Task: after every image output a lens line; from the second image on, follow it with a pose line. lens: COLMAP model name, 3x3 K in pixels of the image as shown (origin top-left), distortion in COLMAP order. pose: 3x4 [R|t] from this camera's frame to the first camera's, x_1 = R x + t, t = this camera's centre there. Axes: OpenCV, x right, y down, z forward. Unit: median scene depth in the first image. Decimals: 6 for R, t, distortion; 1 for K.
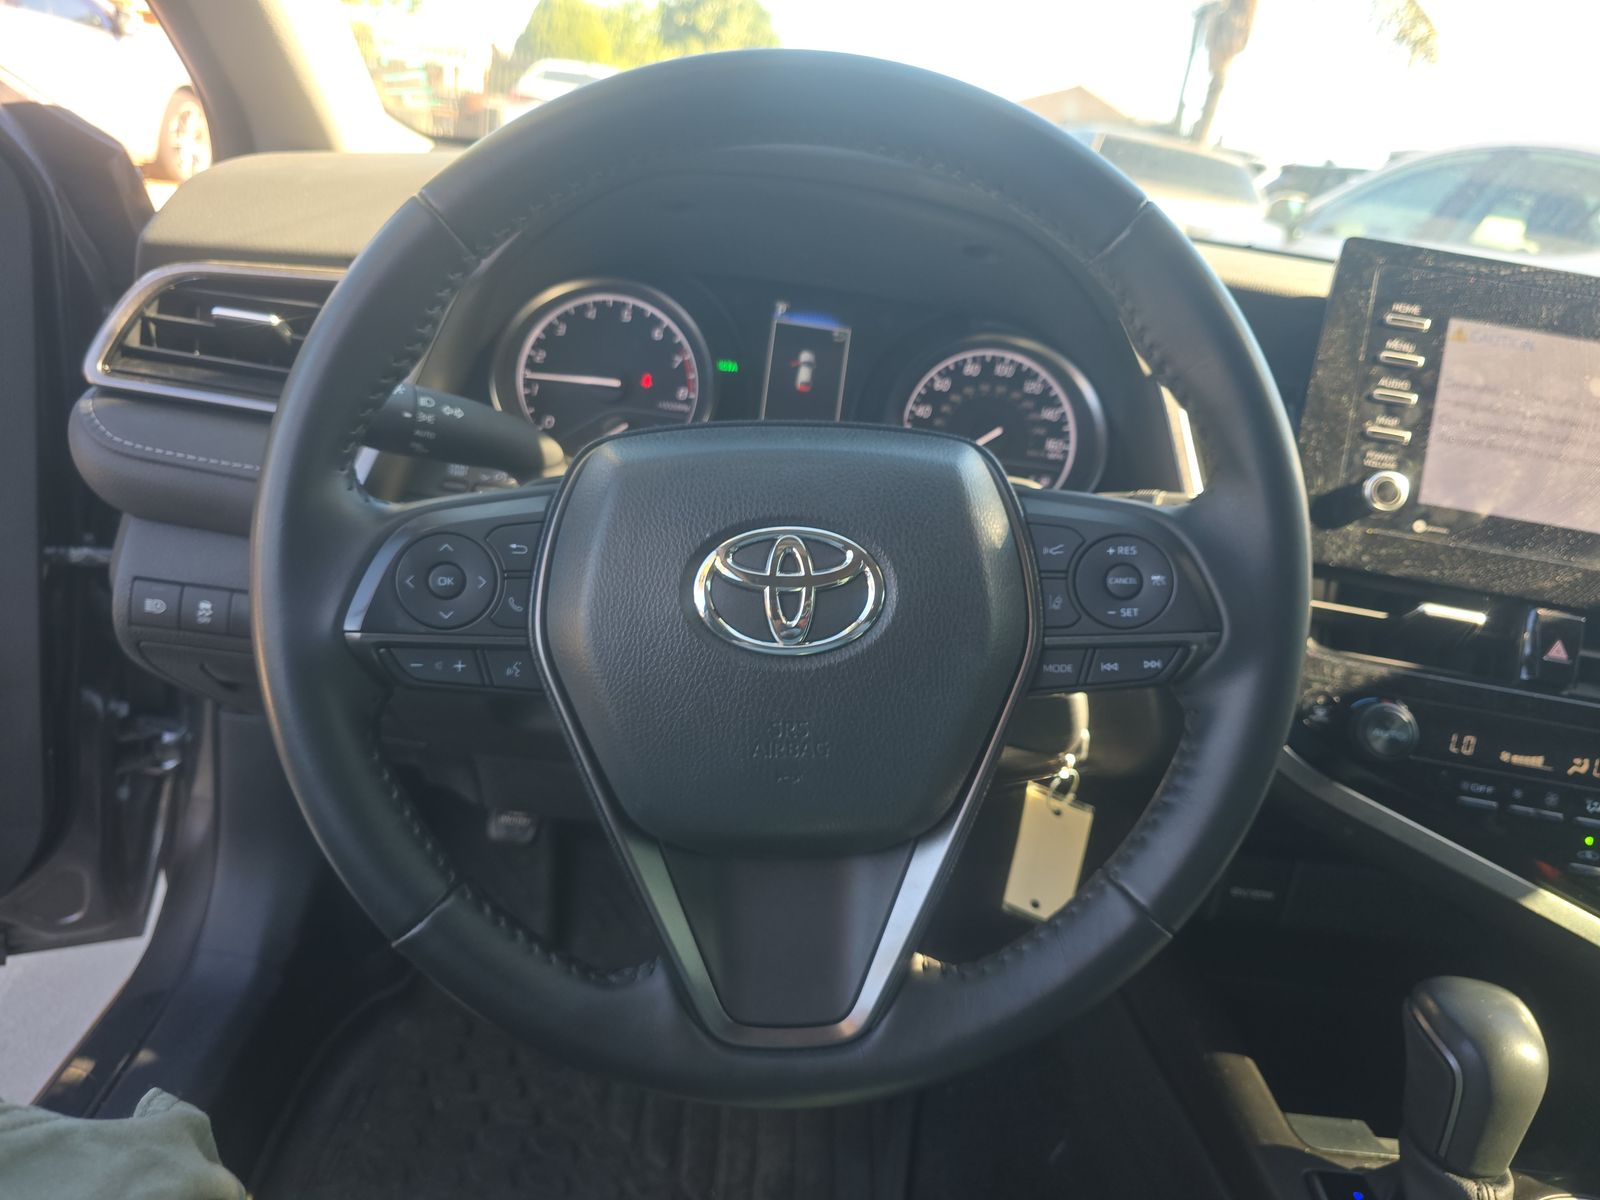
lens RADIAL K [[1090.4, 0, 791.4], [0, 1090.4, 598.7], [0, 0, 1]] dist [0.017872, -0.020550]
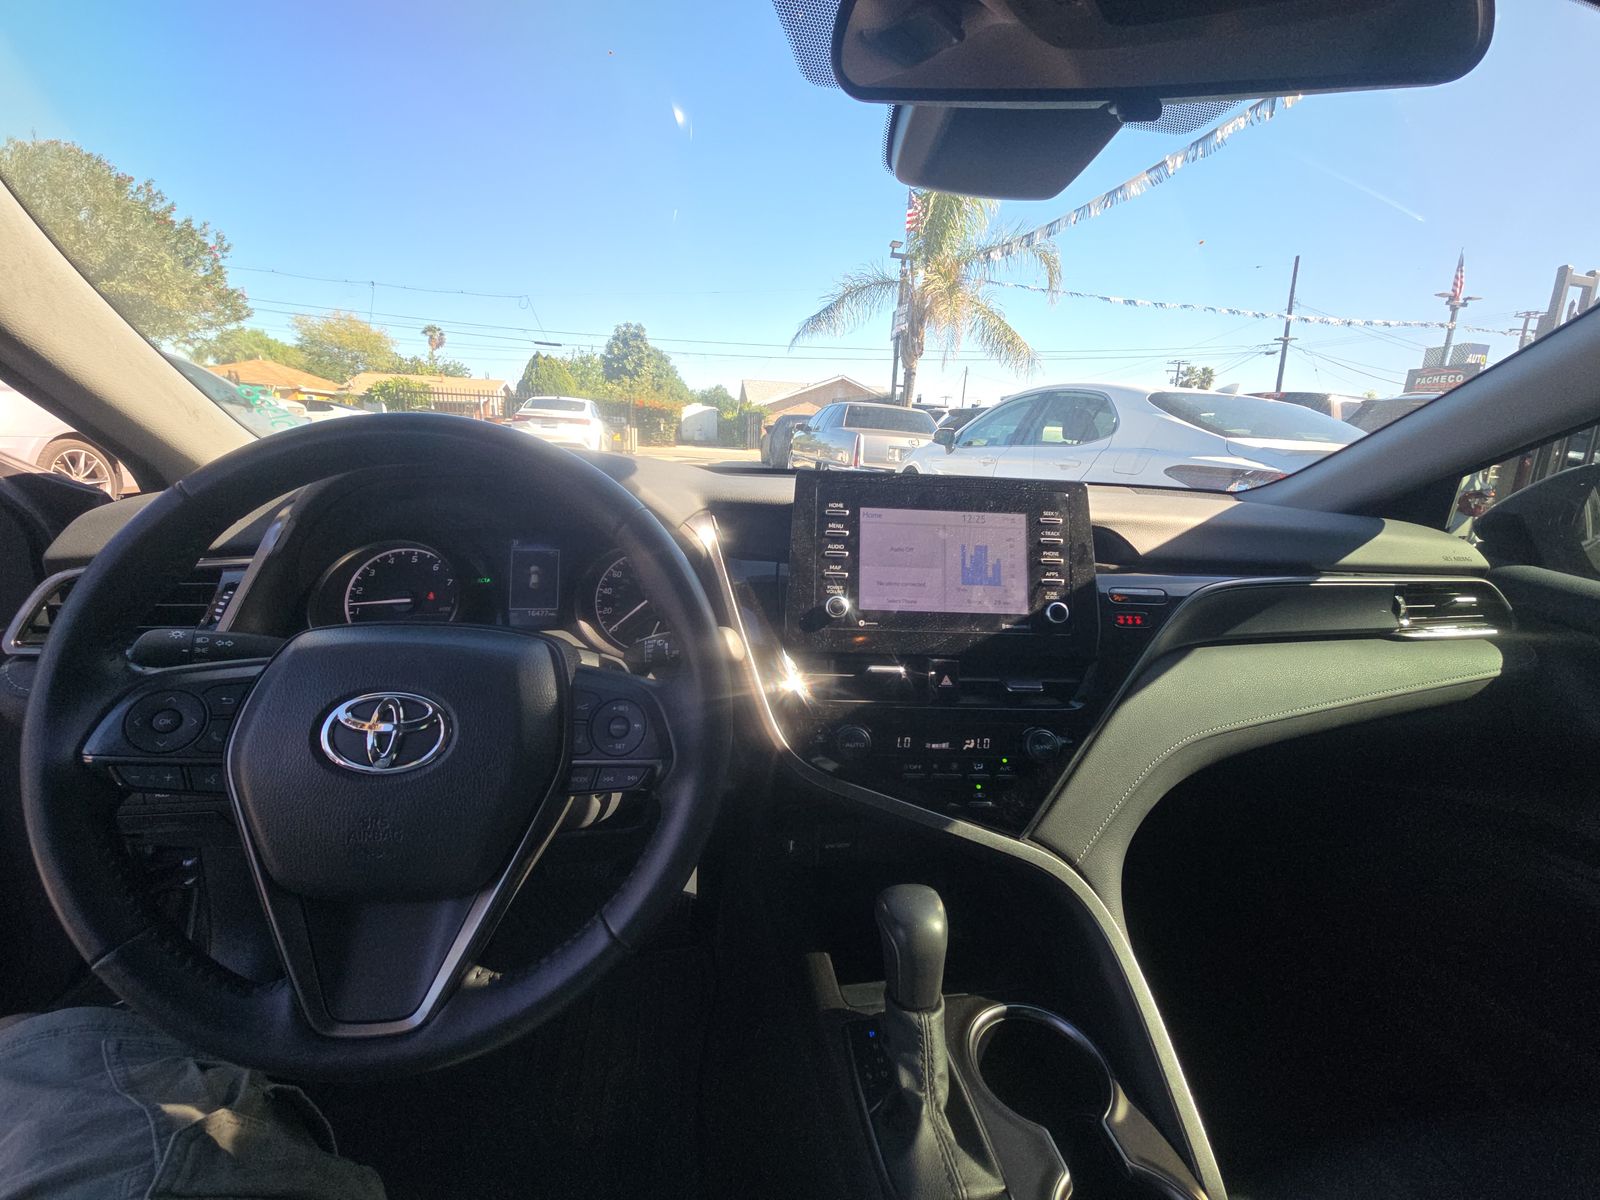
lens RADIAL K [[640.0, 0, 799.9], [0, 640.0, 599.1], [0, 0, 1]] dist [-0.001171, -0.000538]
pose [[0.981032, -0.137397, 0.136741, 0.281913], [0.152887, 0.982095, -0.110064, -0.004425], [-0.119170, 0.128882, 0.984473, -0.013710]]
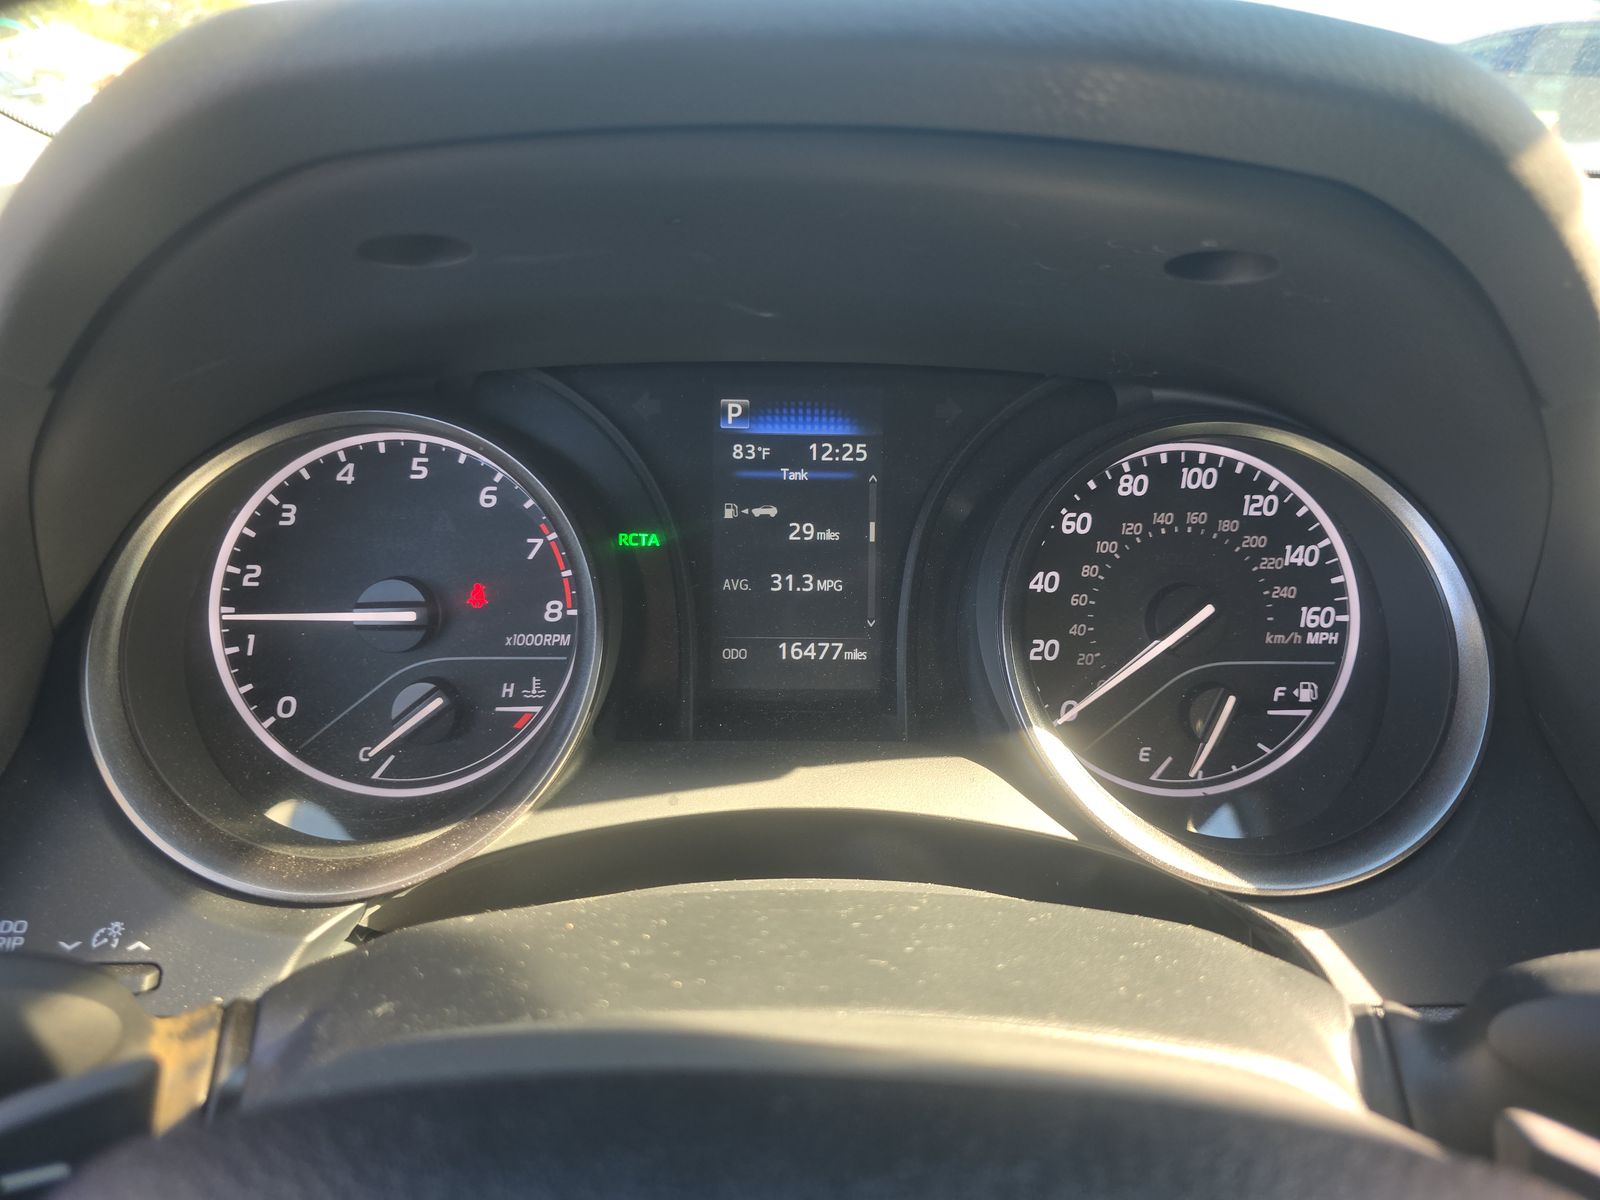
lens RADIAL K [[1090.4, 0, 806.9], [0, 1090.4, 601.4], [0, 0, 1]] dist [0.017872, -0.020550]
pose [[0.992347, -0.122644, -0.014358, 0.020847], [0.122861, 0.992306, 0.015311, -0.187741], [0.012370, -0.016958, 0.999780, 0.517194]]
